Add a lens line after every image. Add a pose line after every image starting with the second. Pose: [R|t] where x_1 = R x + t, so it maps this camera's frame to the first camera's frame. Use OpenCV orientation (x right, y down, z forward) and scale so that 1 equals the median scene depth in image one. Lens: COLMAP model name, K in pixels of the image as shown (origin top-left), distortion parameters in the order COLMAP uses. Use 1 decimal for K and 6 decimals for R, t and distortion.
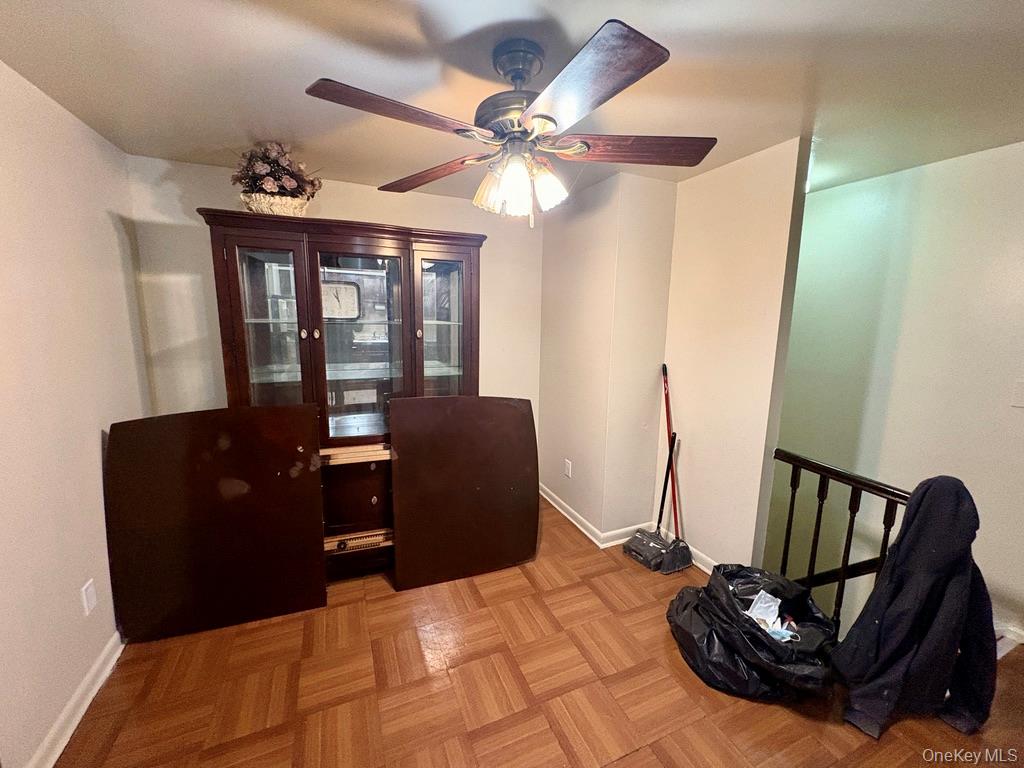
lens RADIAL K [[406.9, 0, 512.5], [0, 406.9, 382.5], [0, 0, 1]] dist [0.002034, 0.000168]
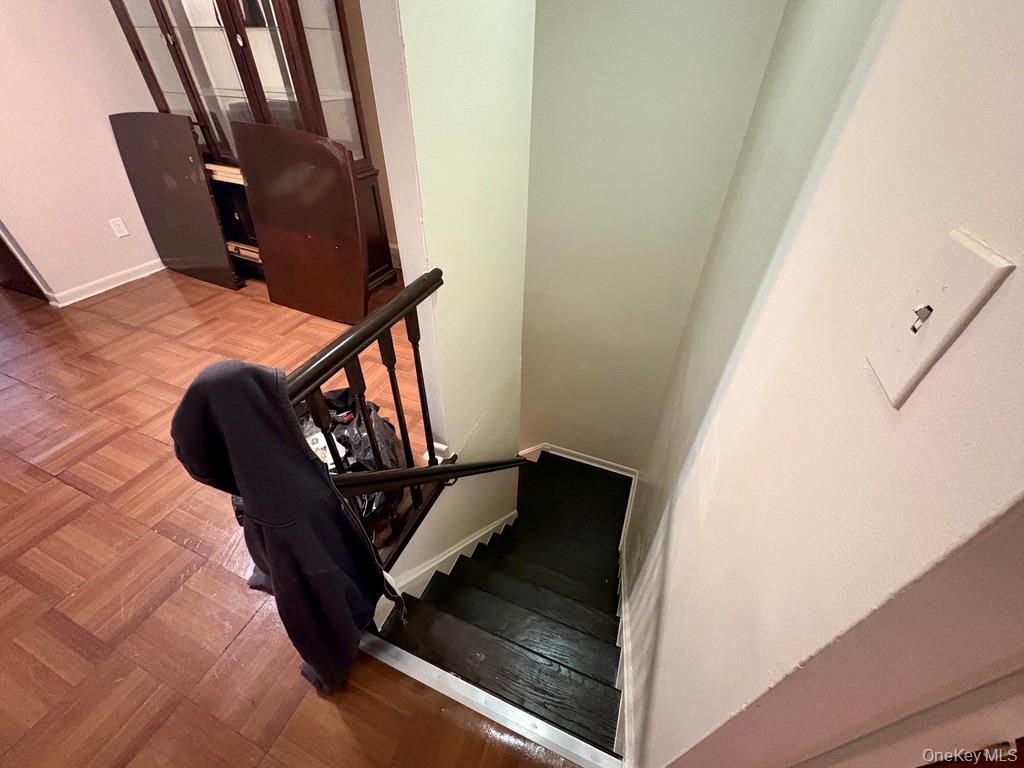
lens RADIAL K [[406.9, 0, 510.1], [0, 406.9, 382.1], [0, 0, 1]] dist [0.002034, 0.000168]
pose [[0.694907, 0.441512, -0.567602, 1.109224], [-0.119567, 0.849277, 0.514230, -0.011965], [0.709090, -0.289476, 0.642958, 0.675692]]
